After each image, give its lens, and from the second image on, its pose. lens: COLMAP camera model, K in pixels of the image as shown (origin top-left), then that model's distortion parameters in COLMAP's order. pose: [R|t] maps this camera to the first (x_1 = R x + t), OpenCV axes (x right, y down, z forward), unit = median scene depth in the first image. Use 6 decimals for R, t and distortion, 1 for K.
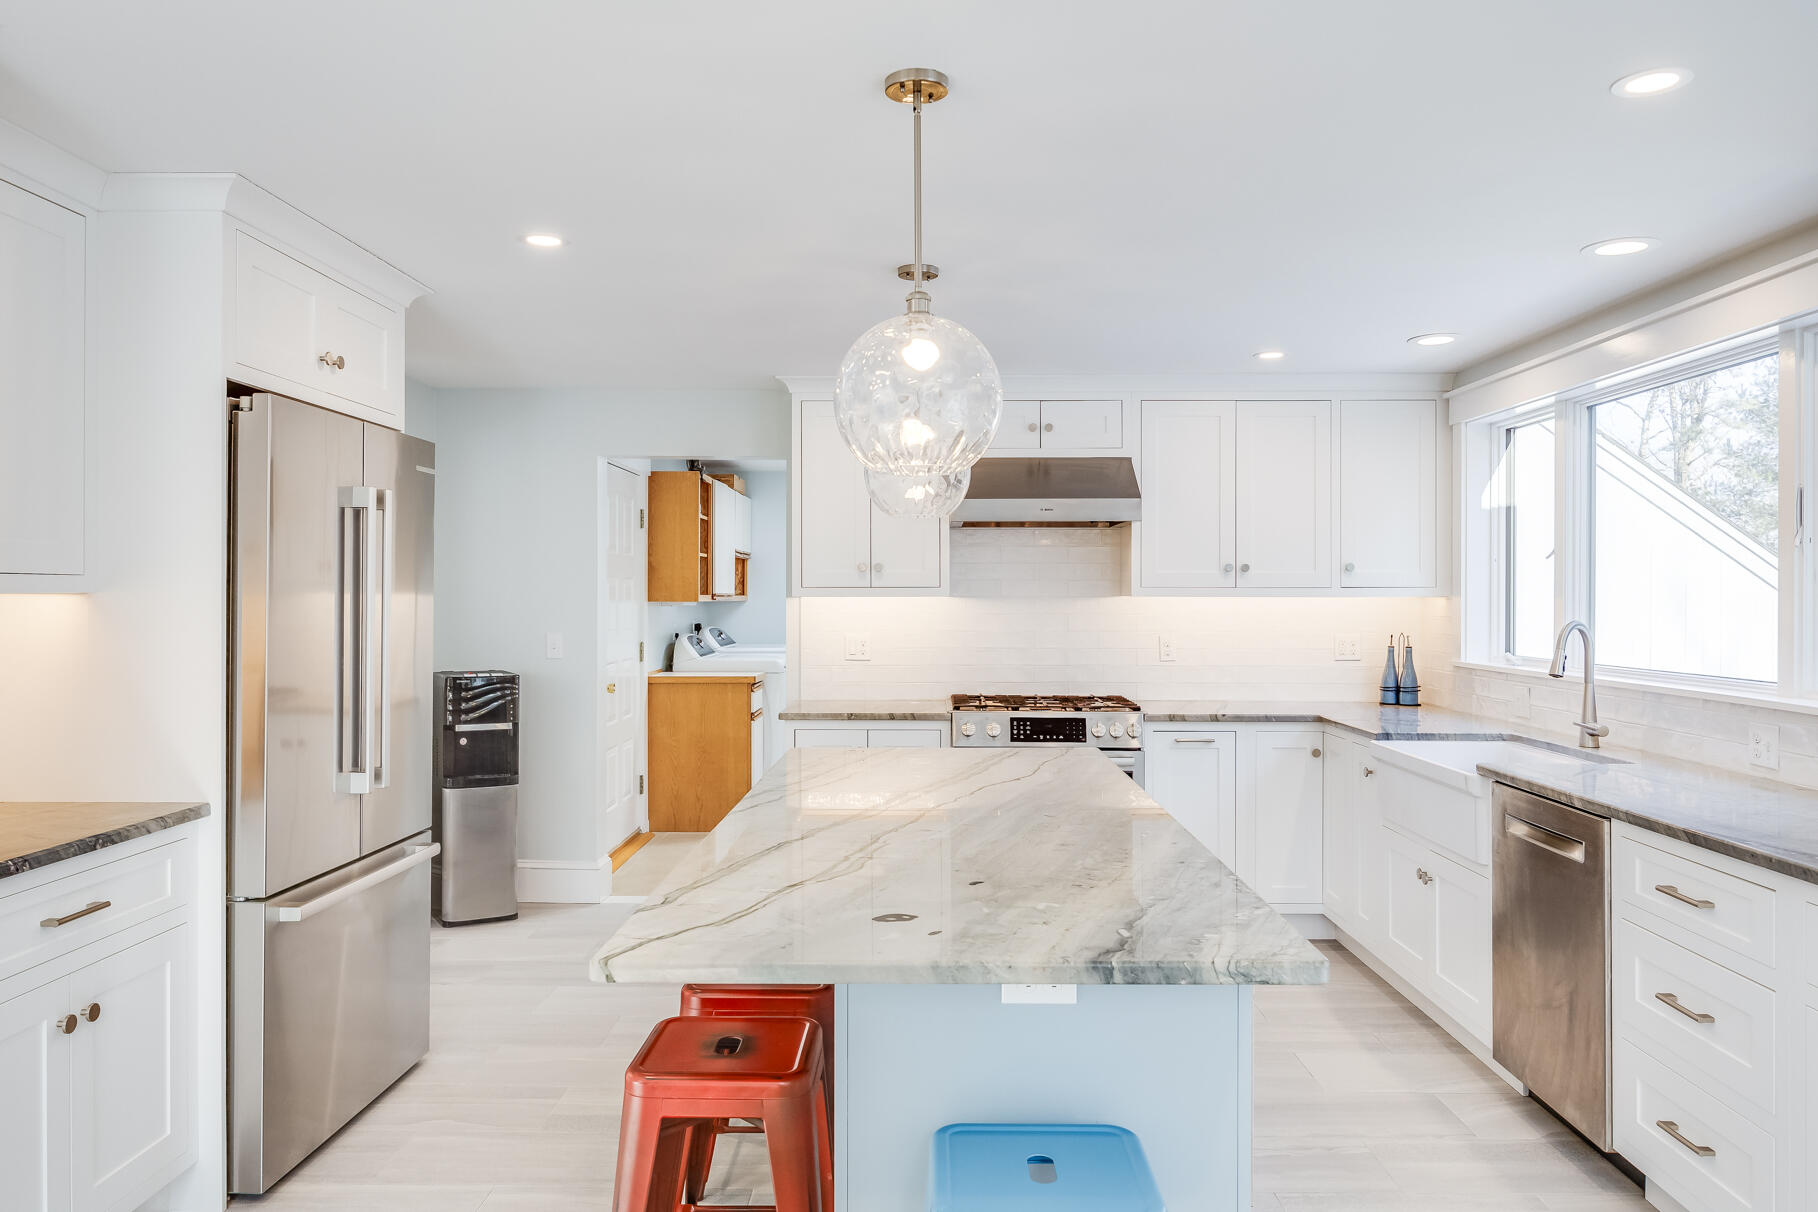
lens RADIAL K [[1281.3, 0, 904.0], [0, 1281.3, 598.9], [0, 0, 1]] dist [-0.002672, -0.000874]
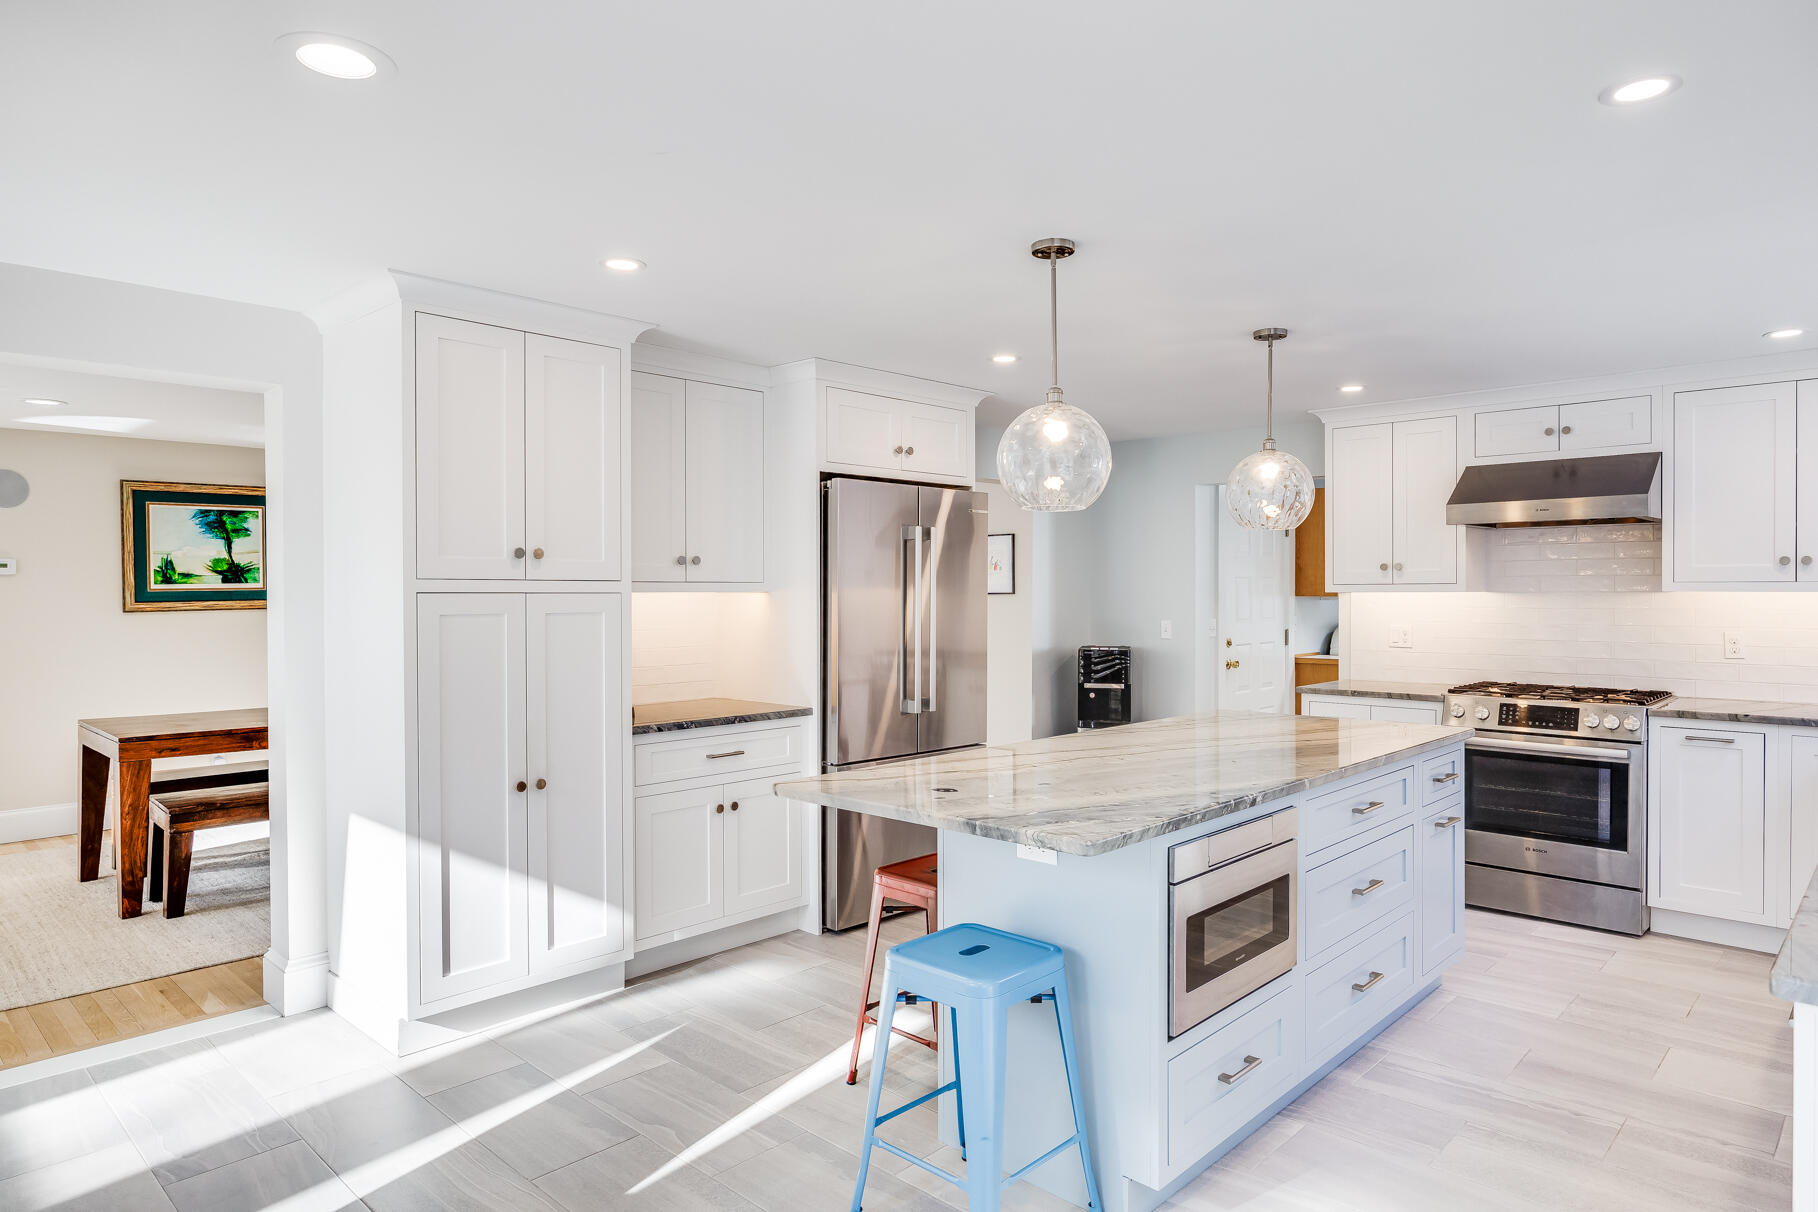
lens RADIAL K [[1086.4, 0, 911.6], [0, 1086.4, 609.8], [0, 0, 1]] dist [0.000937, -0.000010]
pose [[0.736908, 0.008756, -0.675936, 0.336763], [0.001180, 0.999898, 0.014240, -0.000329], [0.675992, -0.011291, 0.736822, -0.018433]]
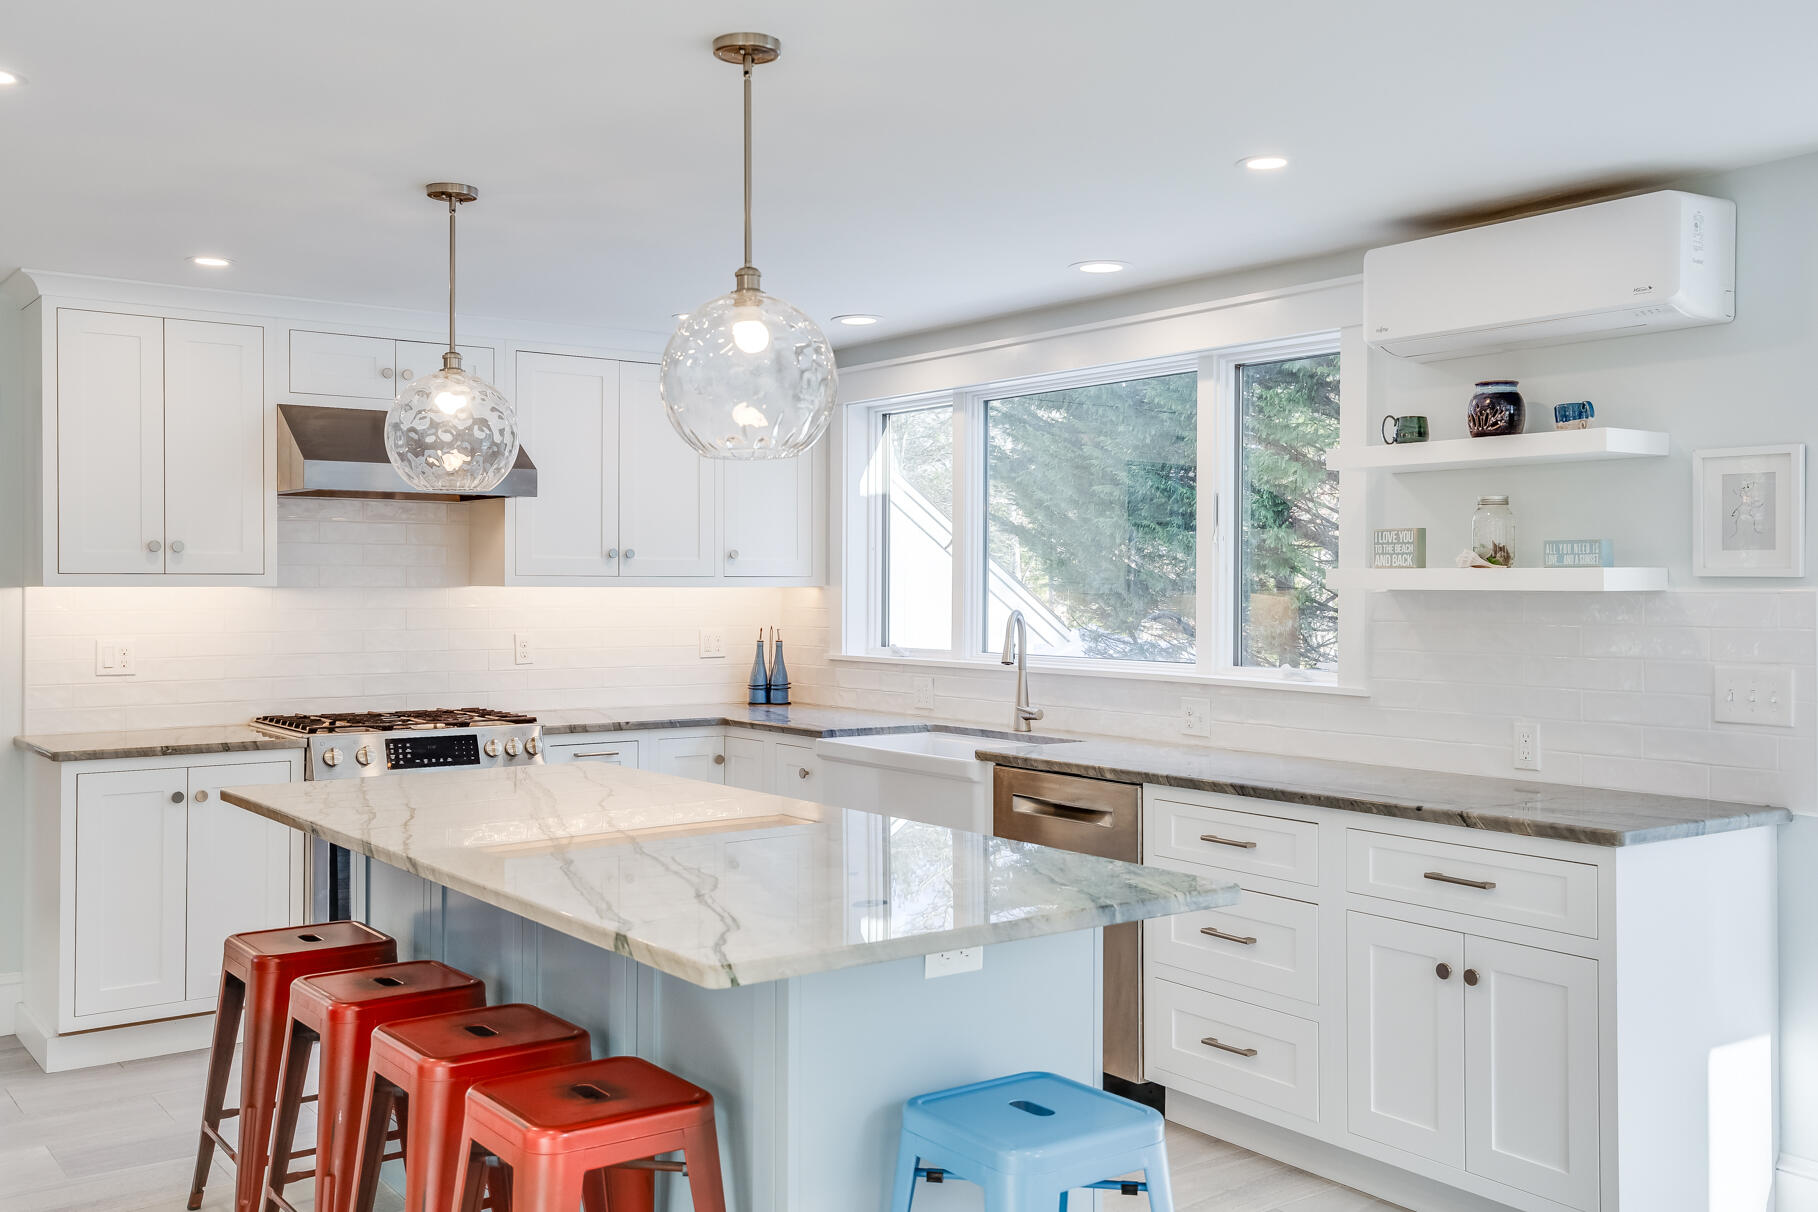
lens RADIAL K [[1691.9, 0, 912.7], [0, 1691.9, 598.8], [0, 0, 1]] dist [0.042684, 0.000000]
pose [[0.793364, -0.004321, 0.608732, -0.296905], [0.000775, 0.999981, 0.006088, -0.000566], [-0.608746, -0.004359, 0.793353, -0.033327]]
